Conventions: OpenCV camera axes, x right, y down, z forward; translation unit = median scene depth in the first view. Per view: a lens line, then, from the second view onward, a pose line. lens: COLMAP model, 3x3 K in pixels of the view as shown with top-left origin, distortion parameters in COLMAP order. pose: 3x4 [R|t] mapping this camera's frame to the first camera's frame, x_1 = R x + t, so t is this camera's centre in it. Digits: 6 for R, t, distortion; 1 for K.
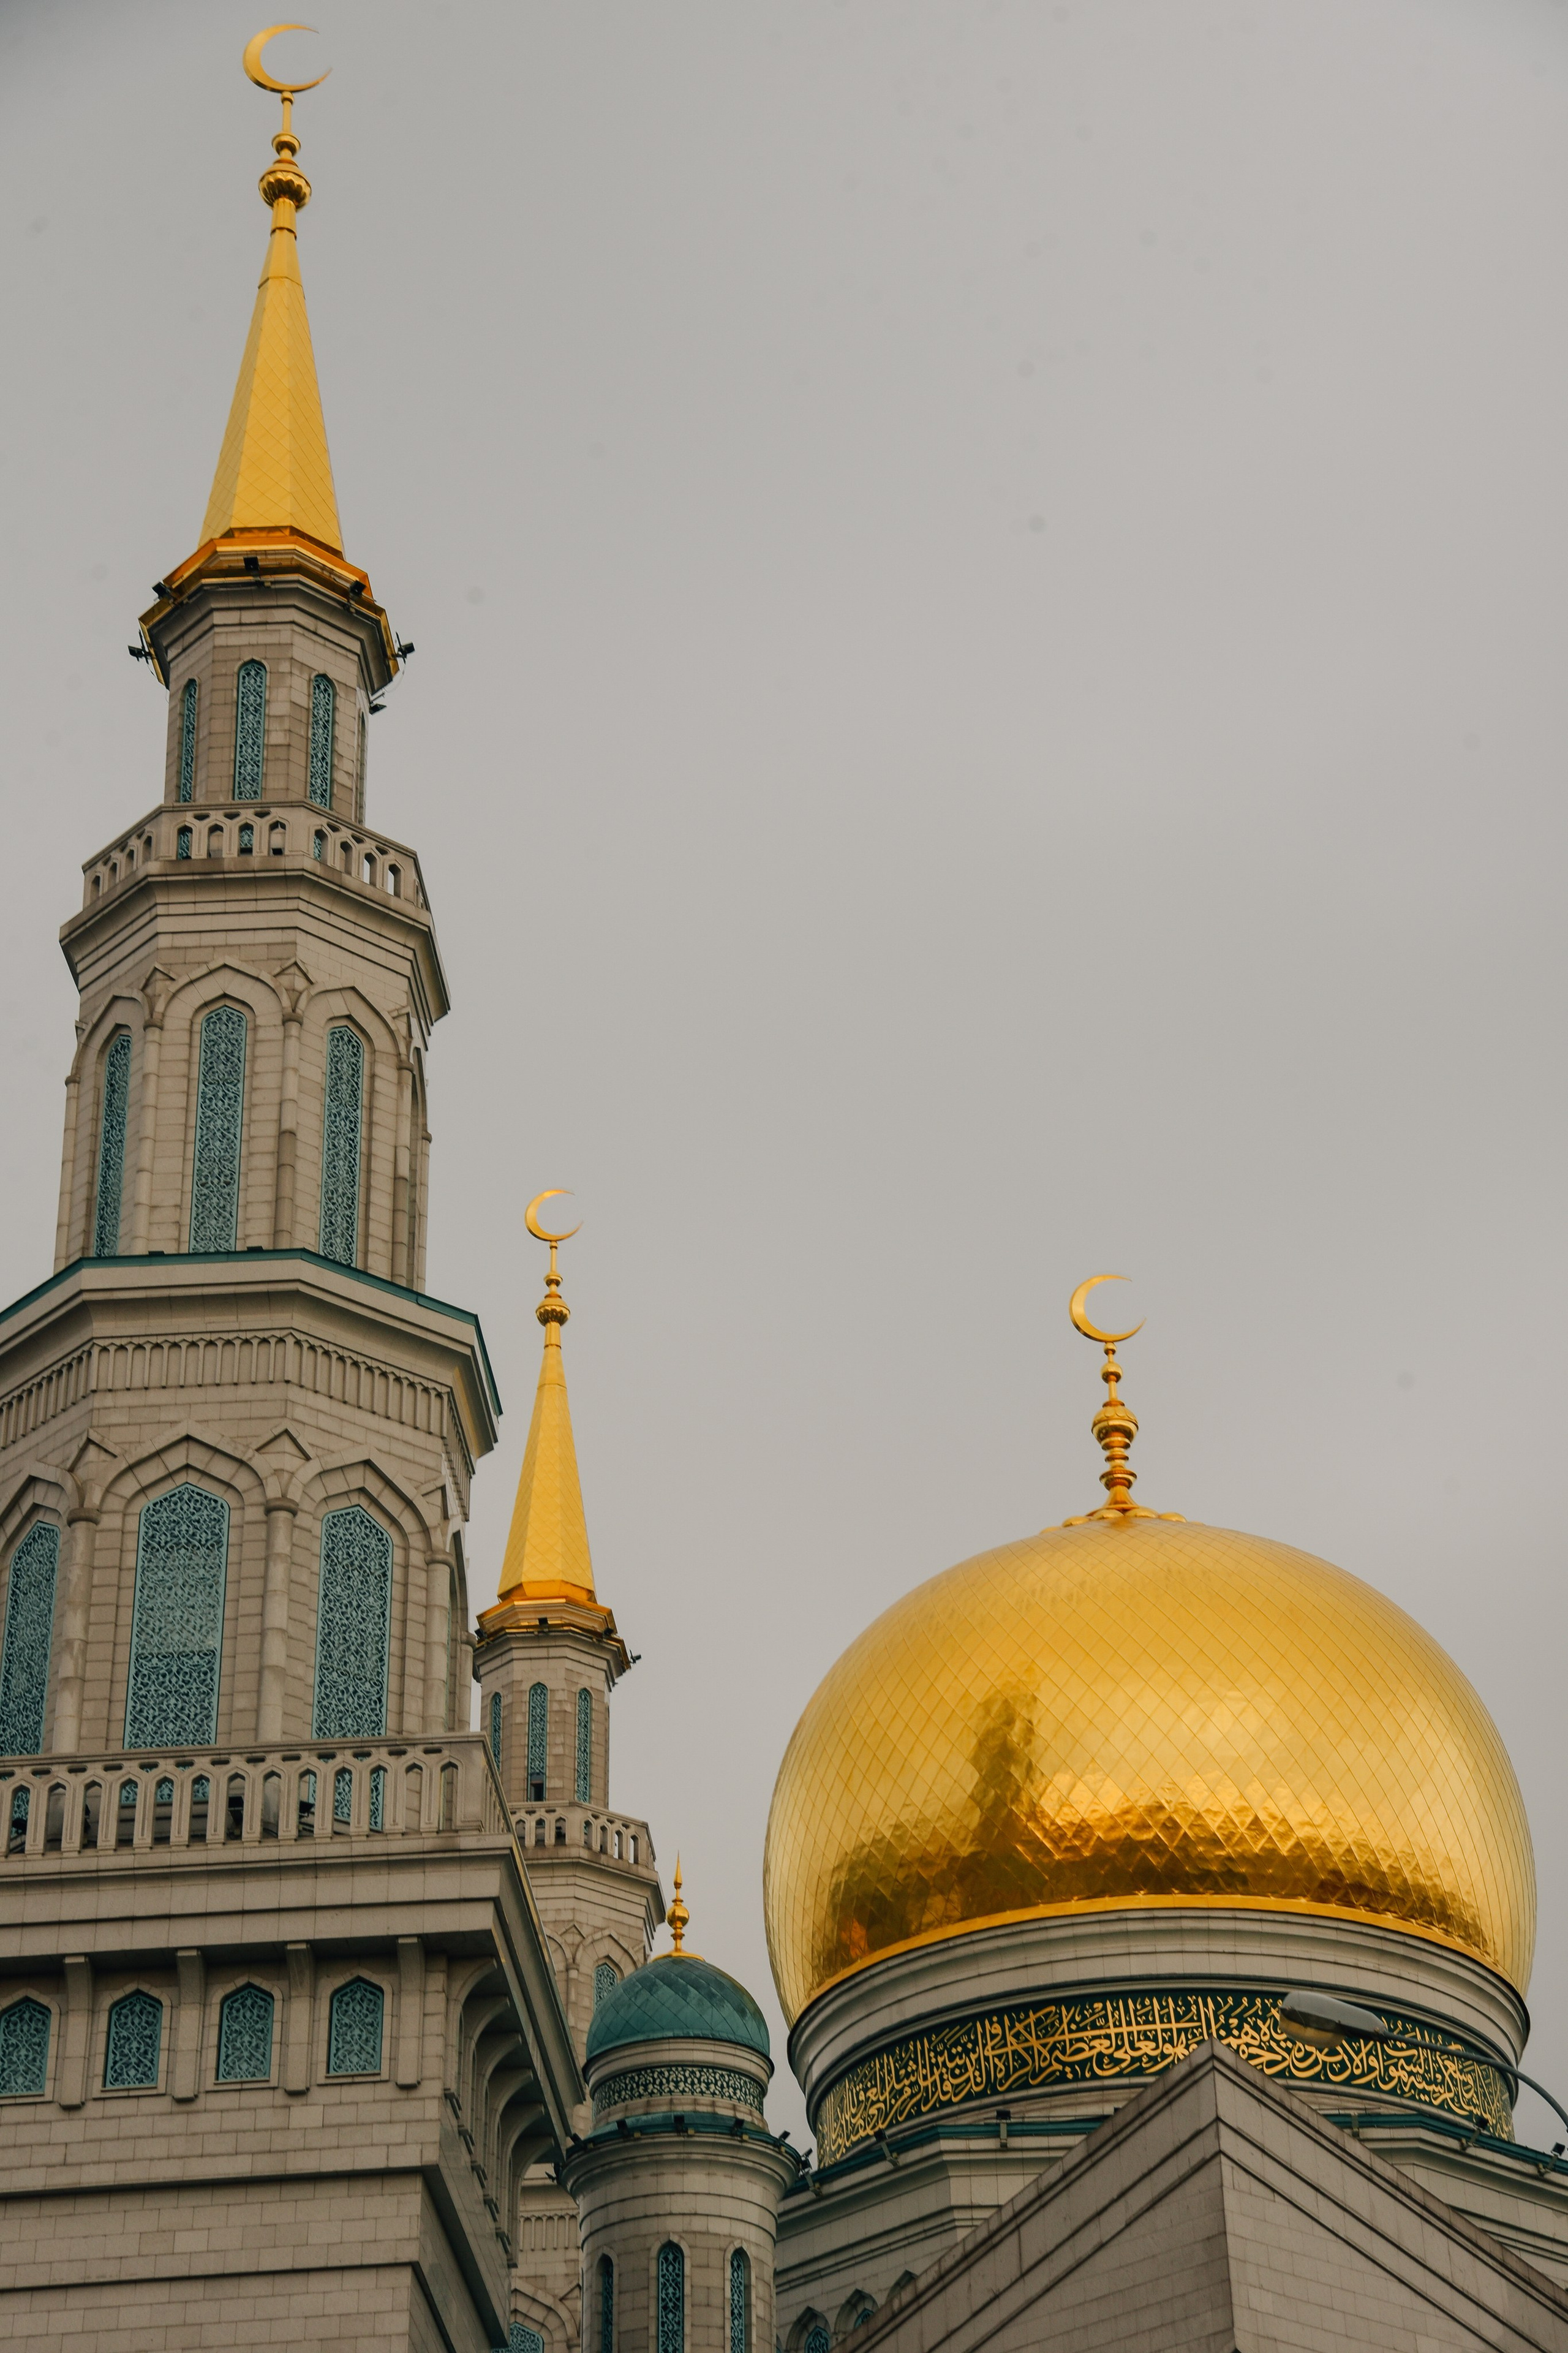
lens RADIAL K [[4495.2, 0, 791.9], [0, 4495.2, 1187.4], [0, 0, 1]] dist [0.331540, 0.000000]
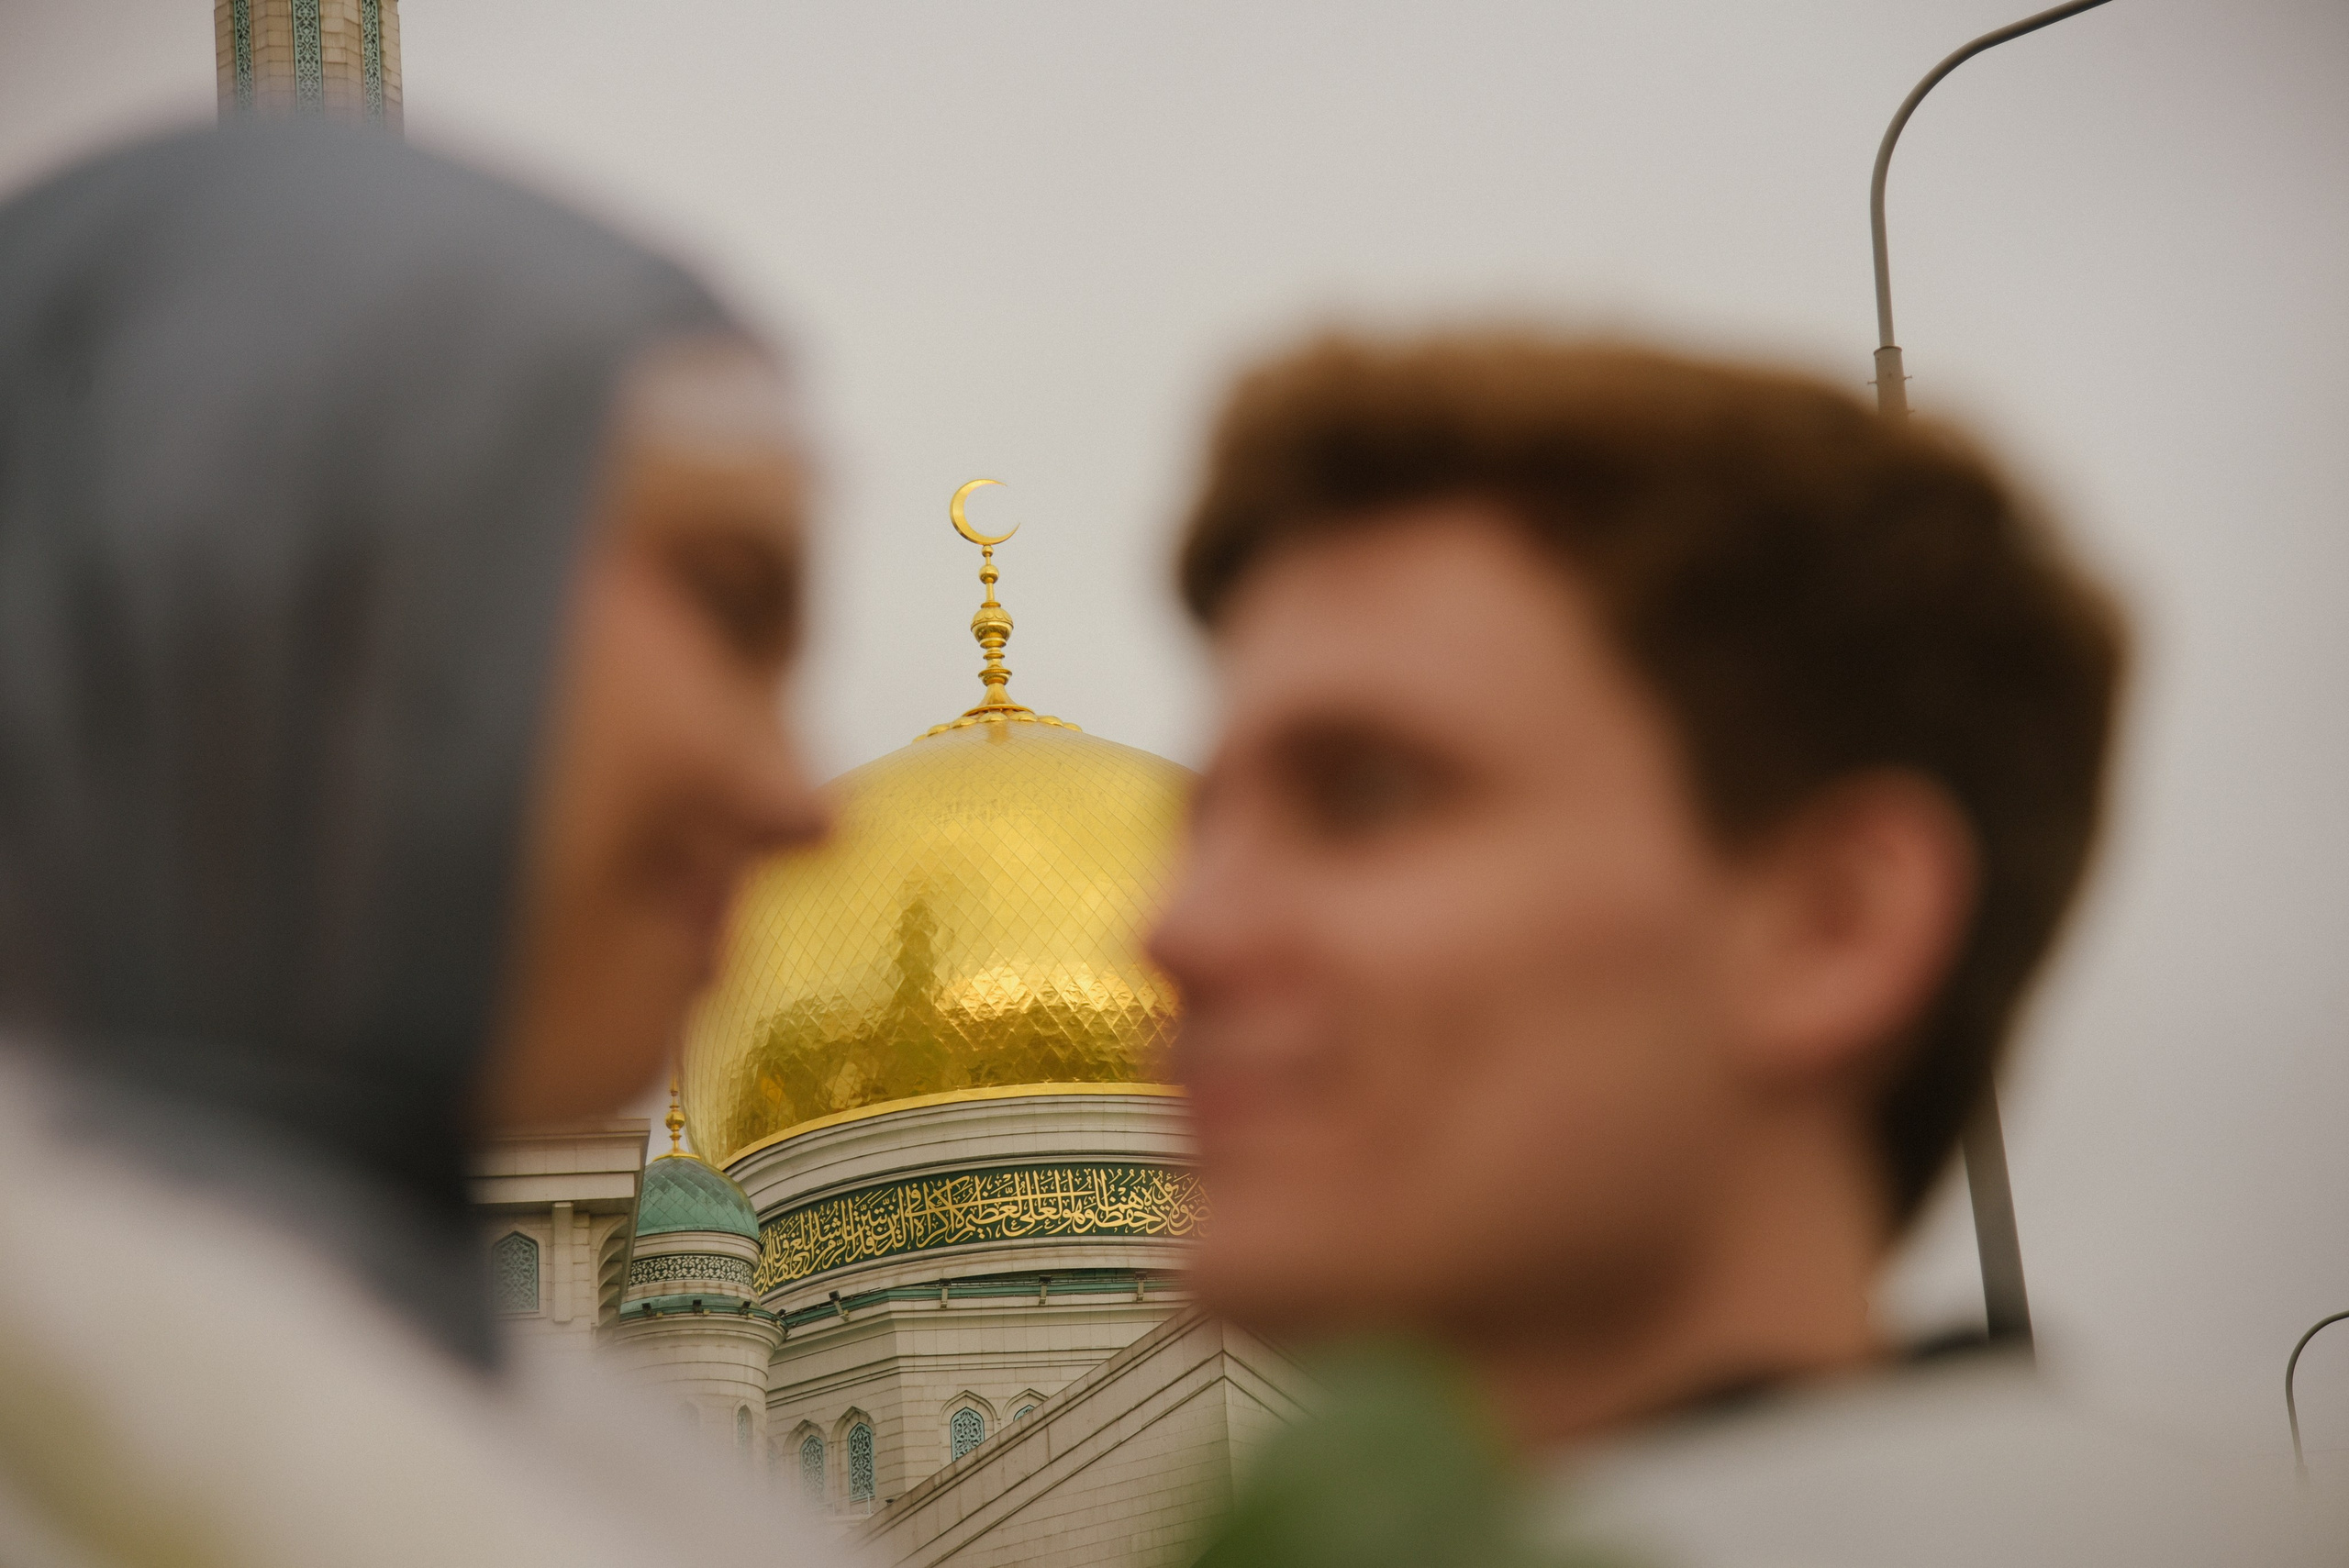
lens RADIAL K [[5202.8, 0, 1167.6], [0, 5202.8, 786.6], [0, 0, 1]] dist [0.428012, 0.000000]
pose [[0.981134, 0.019998, 0.192290, -0.150083], [-0.052239, 0.985060, 0.164100, -0.137773], [-0.186136, -0.171049, 0.967520, -0.273206]]
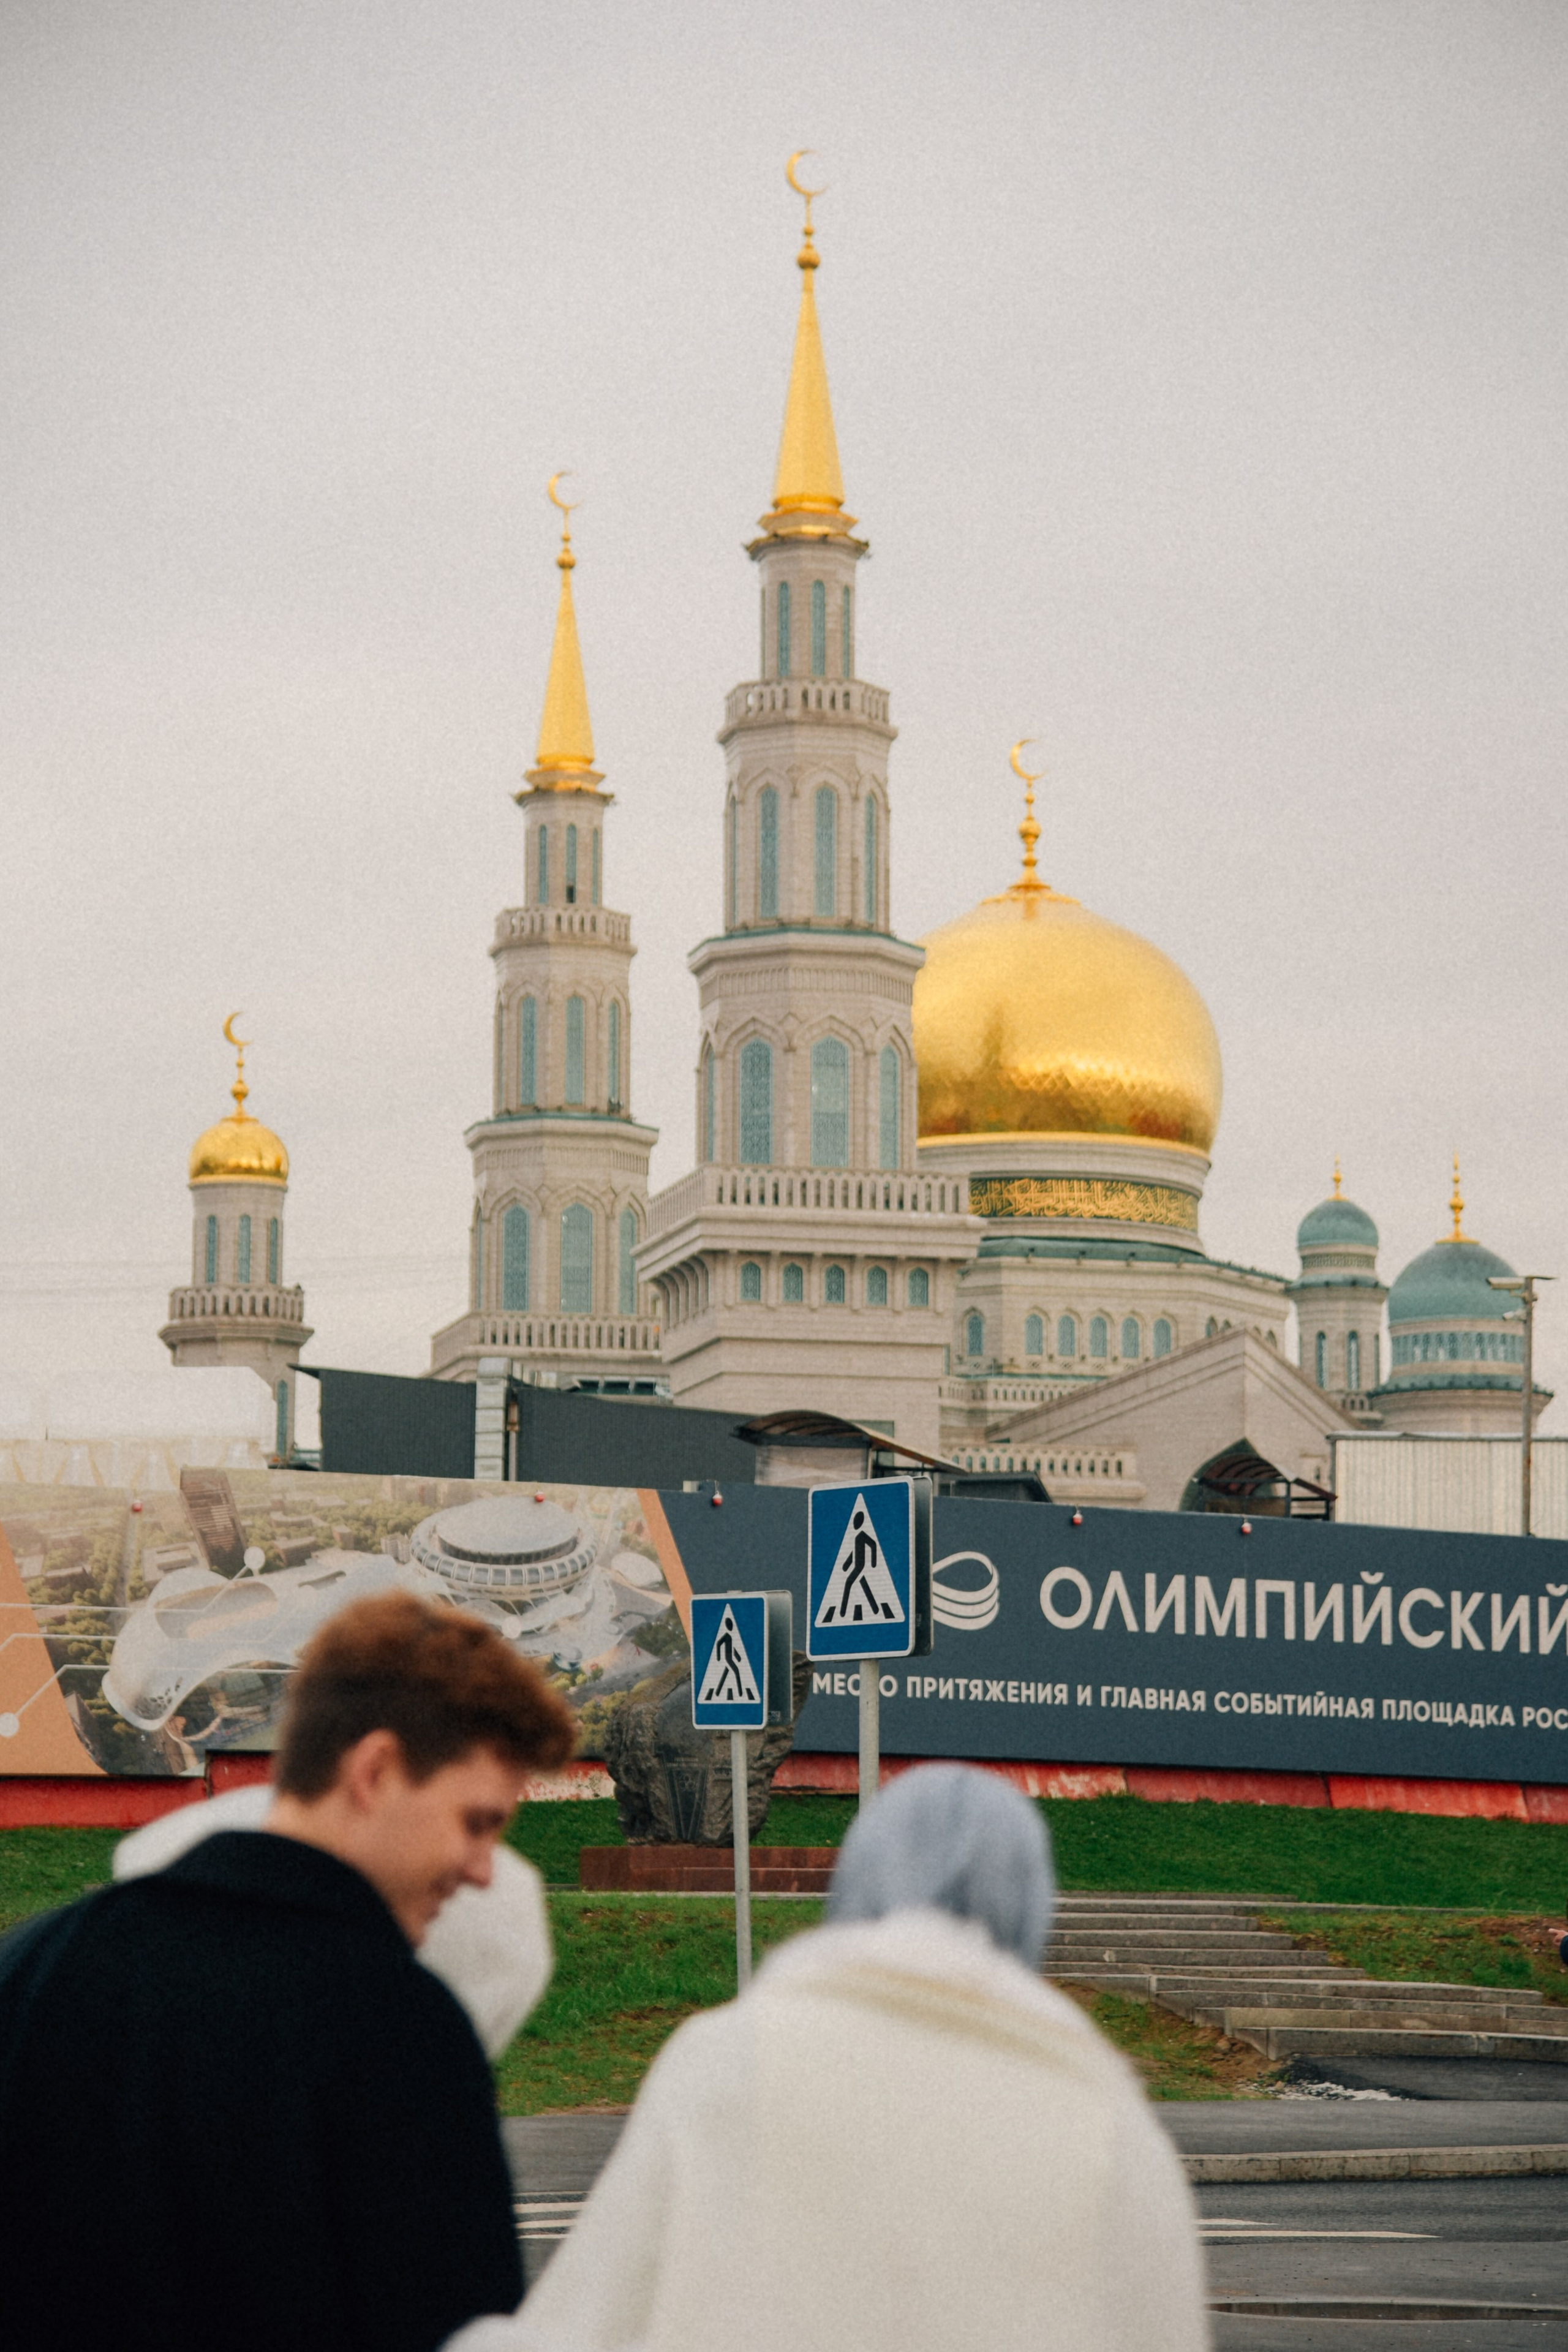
lens RADIAL K [[5842.7, 0, 785.9], [0, 5842.7, 1169.2], [0, 0, 1]] dist [0.646450, 0.000000]
pose [[0.954698, 0.068905, 0.289491, -0.845392], [-0.170036, 0.924683, 0.340661, -0.738752], [-0.244214, -0.374452, 0.894508, -1.417475]]
